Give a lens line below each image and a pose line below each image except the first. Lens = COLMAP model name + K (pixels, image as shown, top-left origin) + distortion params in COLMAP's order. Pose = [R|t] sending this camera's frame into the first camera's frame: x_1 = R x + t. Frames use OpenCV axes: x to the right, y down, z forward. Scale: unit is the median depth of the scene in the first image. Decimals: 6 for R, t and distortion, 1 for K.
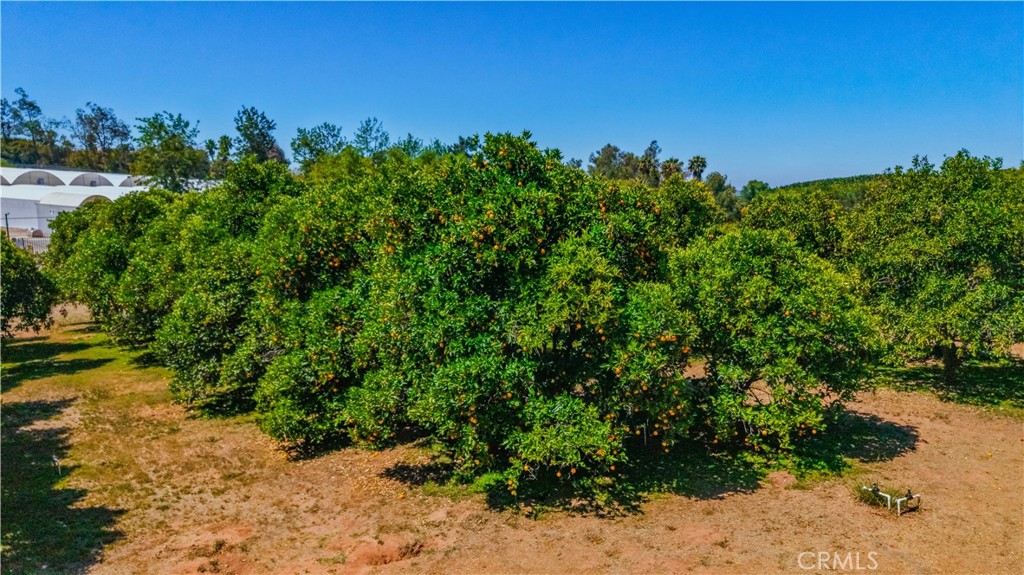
lens RADIAL K [[686.6, 0, 508.0], [0, 686.6, 282.3], [0, 0, 1]] dist [0.022750, -0.019809]
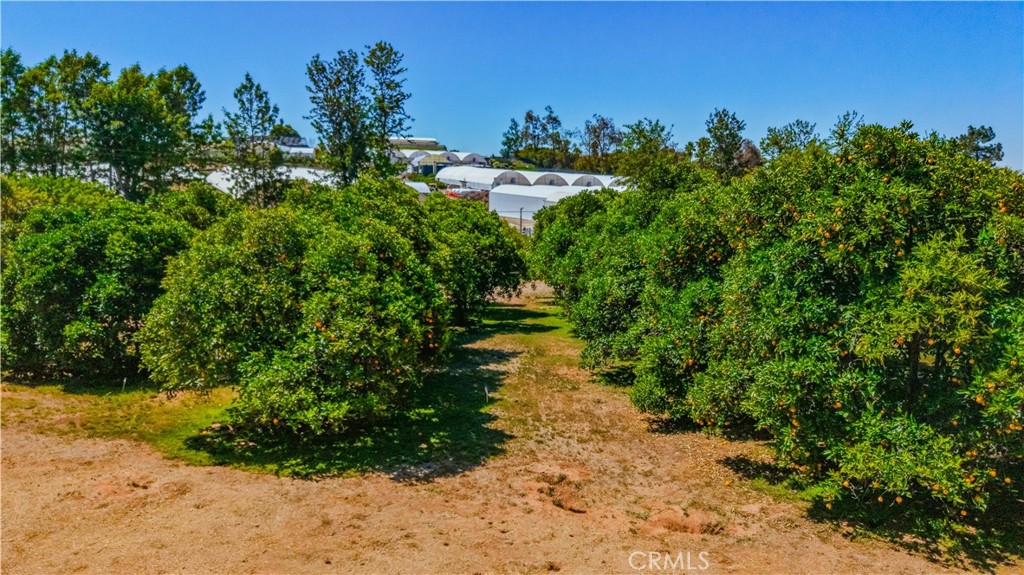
lens RADIAL K [[686.6, 0, 522.6], [0, 686.6, 291.8], [0, 0, 1]] dist [0.022750, -0.019809]
pose [[0.794961, 0.092100, -0.599629, 0.186433], [-0.083910, 0.995601, 0.041674, 0.006678], [0.600830, 0.017186, 0.799192, -0.016172]]
